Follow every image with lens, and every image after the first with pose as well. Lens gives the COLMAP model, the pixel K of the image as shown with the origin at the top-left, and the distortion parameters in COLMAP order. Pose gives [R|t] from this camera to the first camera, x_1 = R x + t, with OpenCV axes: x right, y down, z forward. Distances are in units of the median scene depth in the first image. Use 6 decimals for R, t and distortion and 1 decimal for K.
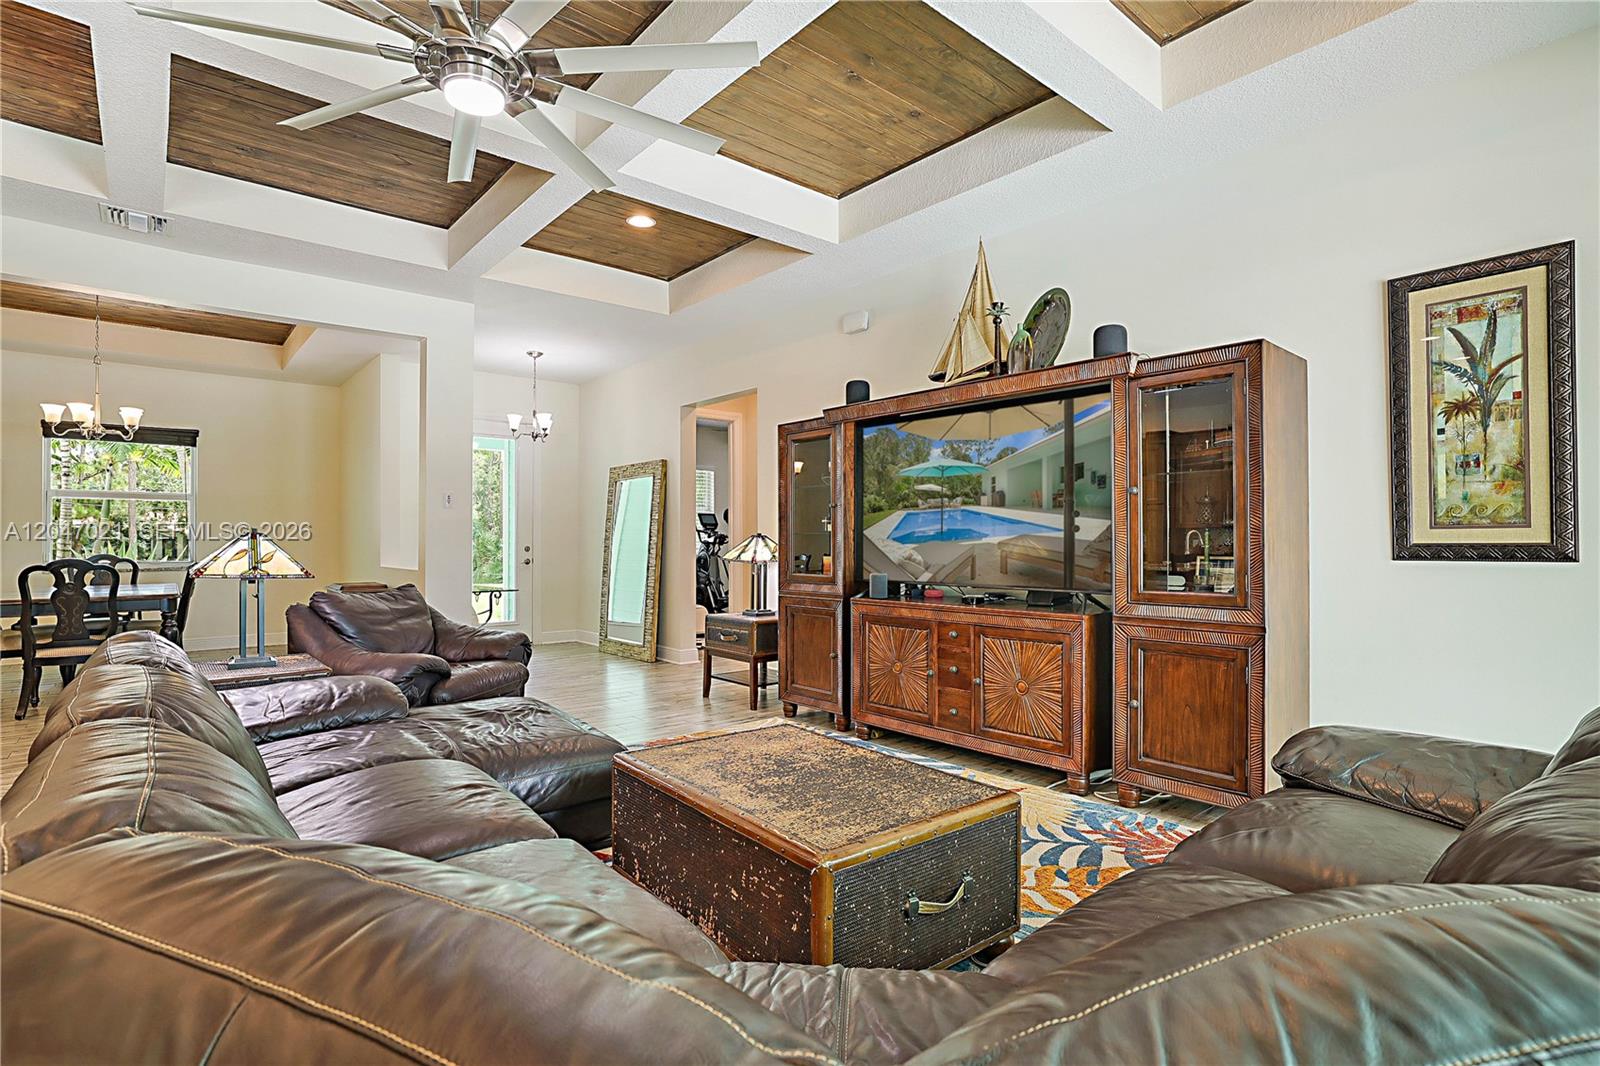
lens RADIAL K [[765.0, 0, 805.0], [0, 765.0, 529.2], [0, 0, 1]] dist [-0.030408, 0.011487]
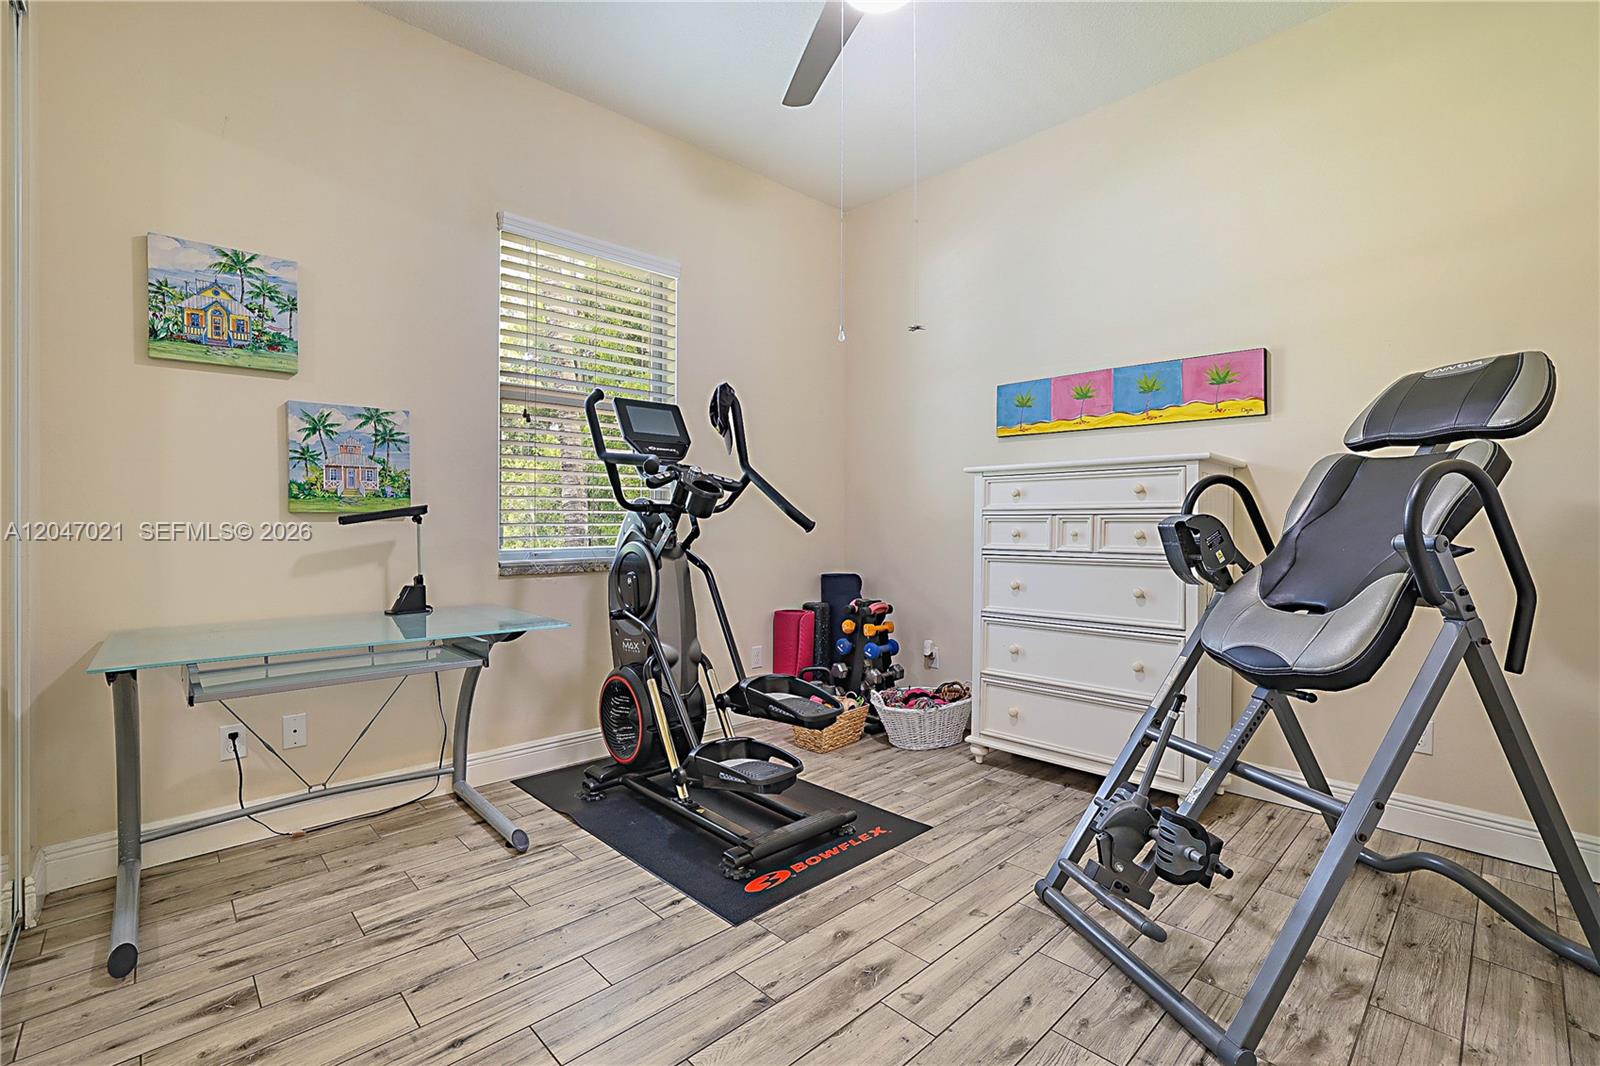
lens RADIAL K [[685.1, 0, 799.5], [0, 685.1, 527.6], [0, 0, 1]] dist [-0.037872, 0.011392]
pose [[0.998641, 0.003155, 0.052018, -0.088664], [-0.004495, 0.999660, 0.025669, 0.018316], [-0.051920, -0.025868, 0.998316, 0.764390]]
